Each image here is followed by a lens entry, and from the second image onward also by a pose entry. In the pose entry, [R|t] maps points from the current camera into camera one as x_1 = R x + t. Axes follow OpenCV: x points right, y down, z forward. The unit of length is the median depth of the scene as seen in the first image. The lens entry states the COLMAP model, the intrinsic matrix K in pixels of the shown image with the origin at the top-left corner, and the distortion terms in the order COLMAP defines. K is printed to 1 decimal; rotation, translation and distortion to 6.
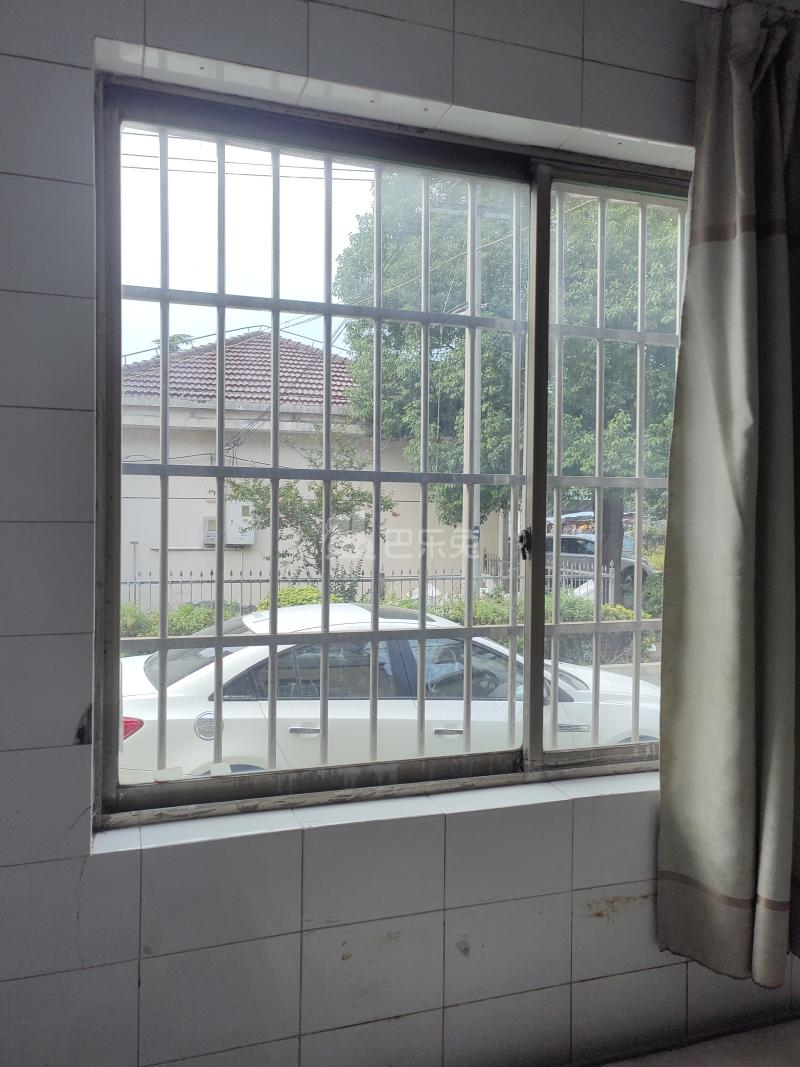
lens RADIAL K [[831.0, 0, 400.0], [0, 831.0, 533.5], [0, 0, 1]] dist [0.027485, 0.018503]
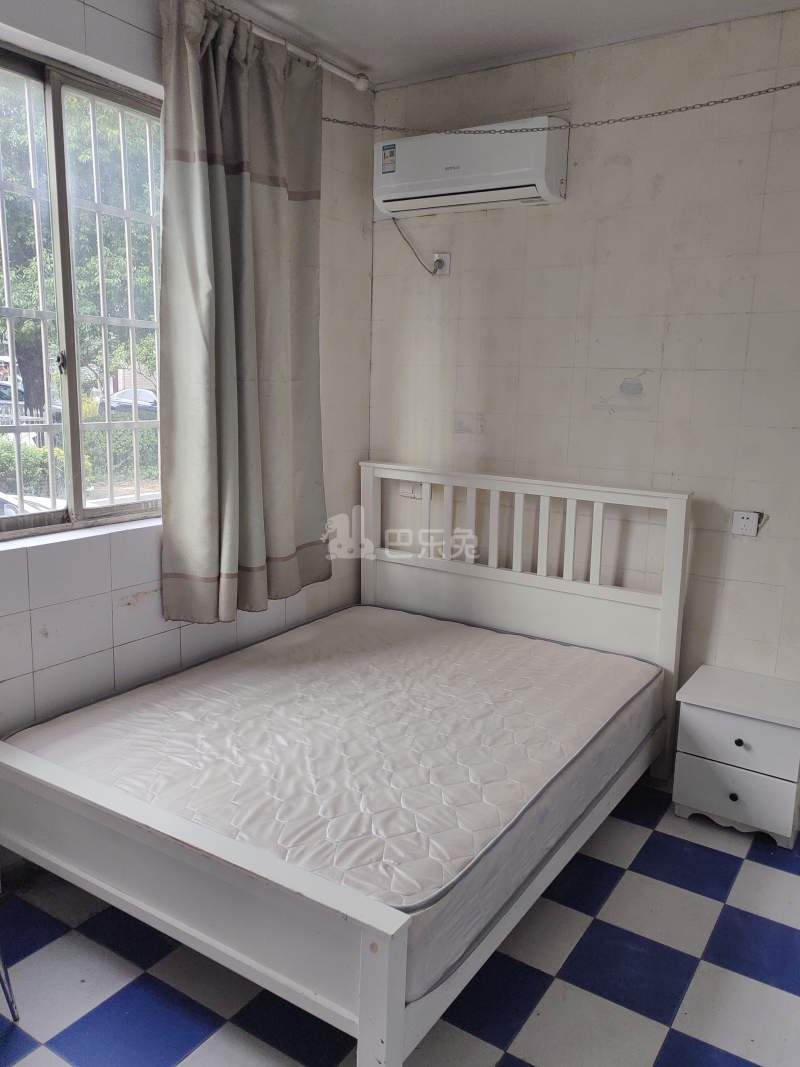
lens RADIAL K [[831.0, 0, 400.0], [0, 831.0, 533.5], [0, 0, 1]] dist [0.027485, 0.018503]
pose [[0.787773, -0.102018, 0.607459, -0.298023], [-0.009532, 0.984052, 0.177625, 0.041192], [-0.615892, -0.145718, 0.774237, -0.507325]]
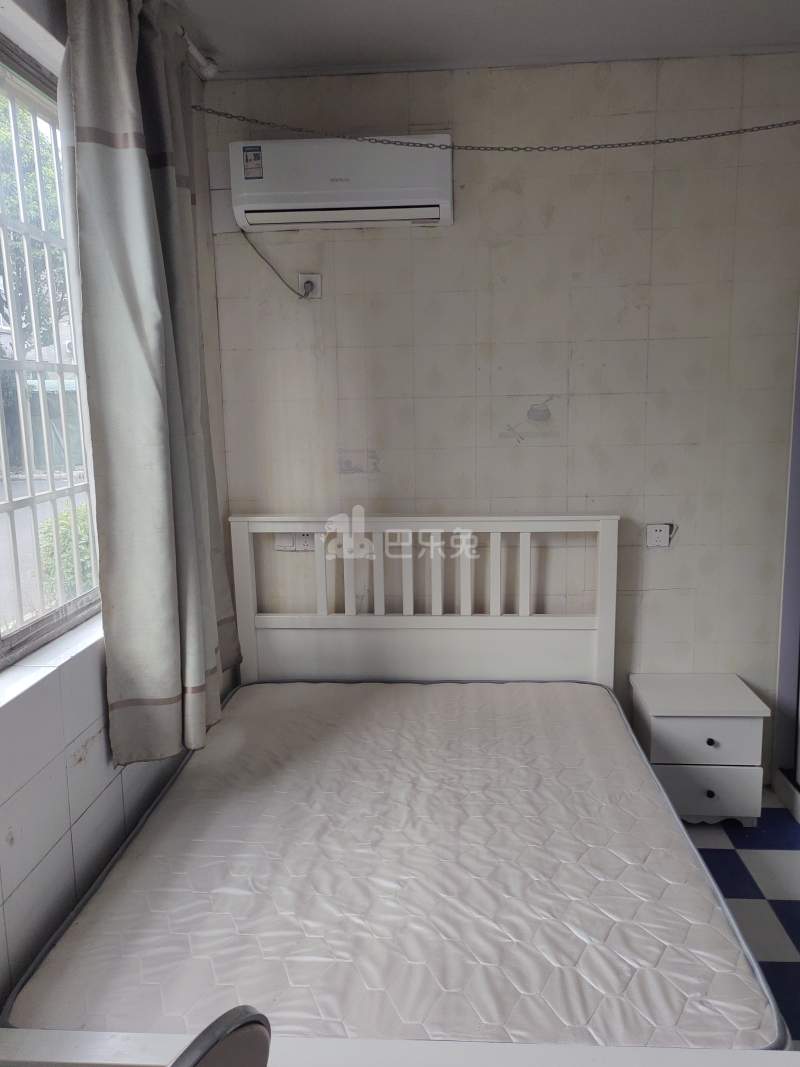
lens RADIAL K [[831.0, 0, 400.0], [0, 831.0, 533.5], [0, 0, 1]] dist [0.027485, 0.018503]
pose [[0.384302, -0.170083, 0.907405, -0.556460], [0.039101, 0.985000, 0.168067, -0.012246], [-0.922379, -0.029108, 0.385188, 0.188230]]
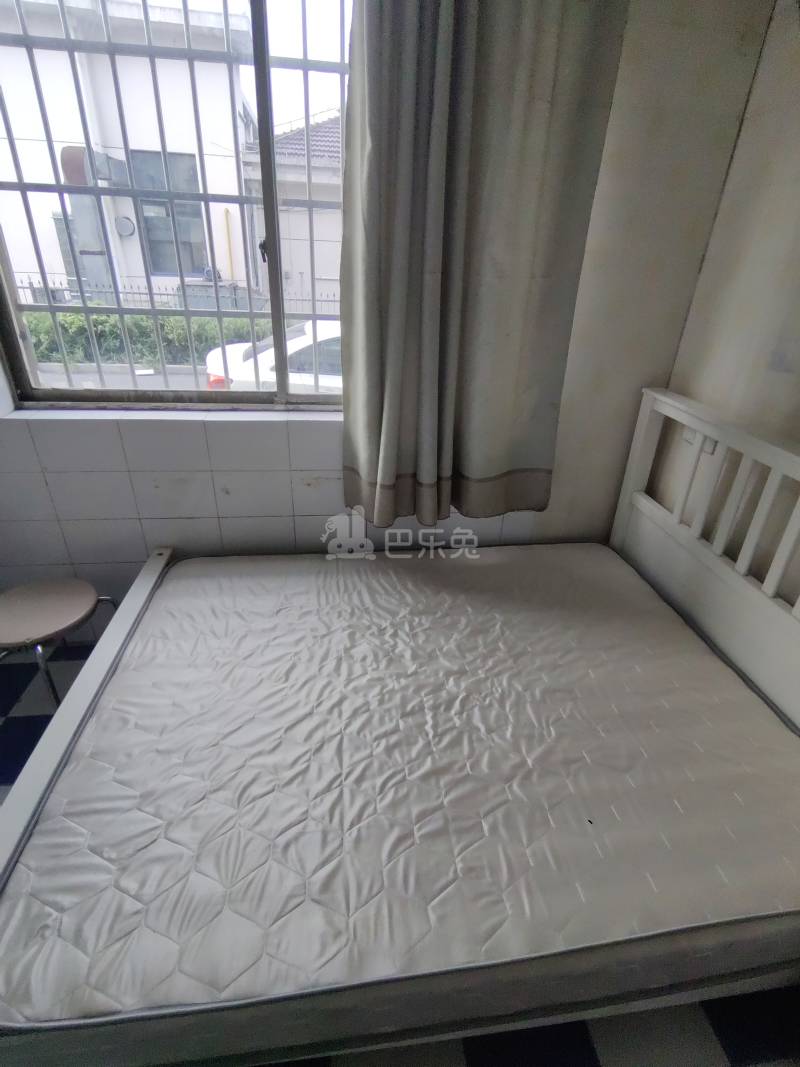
lens RADIAL K [[505.6, 0, 405.1], [0, 505.6, 534.6], [0, 0, 1]] dist [-0.002712, -0.004612]
pose [[0.980370, 0.122412, -0.154562, 0.624286], [-0.038771, 0.888306, 0.457612, 0.042591], [0.193316, -0.442637, 0.875615, 0.035382]]
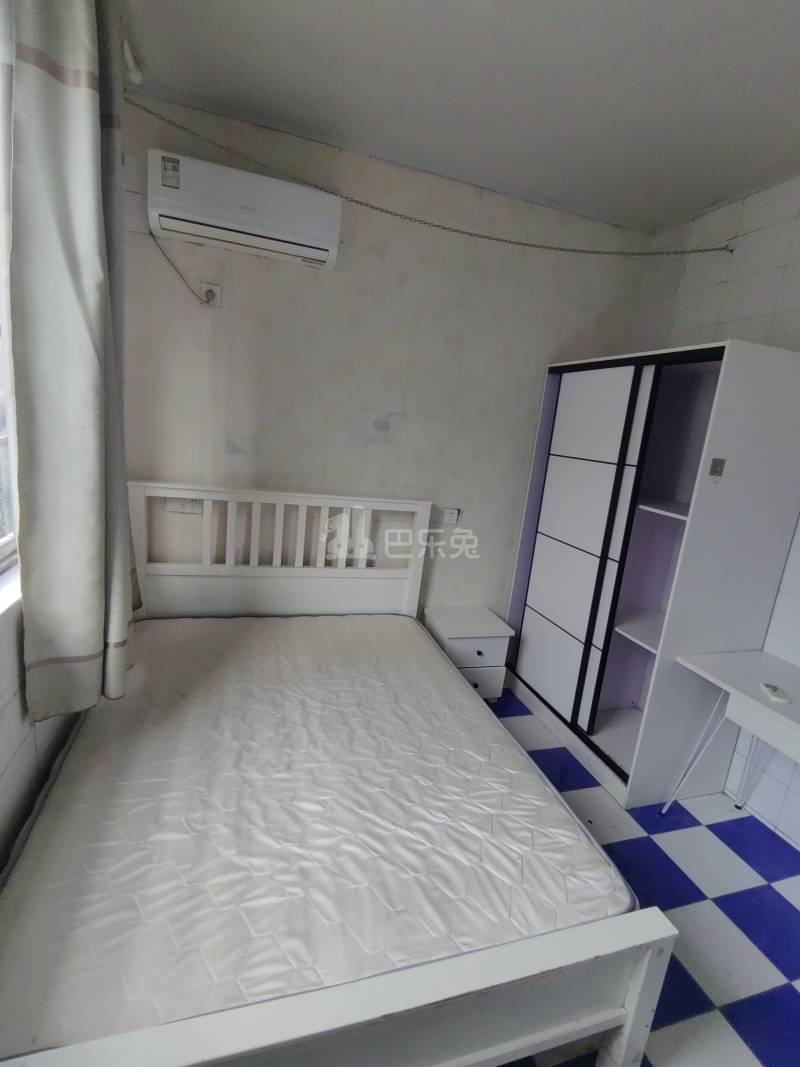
lens RADIAL K [[505.6, 0, 405.1], [0, 505.6, 534.6], [0, 0, 1]] dist [-0.002712, -0.004612]
pose [[0.024875, -0.222357, 0.974648, -0.322990], [-0.092196, 0.970284, 0.223715, 0.020241], [-0.995430, -0.095423, 0.003636, 0.497440]]
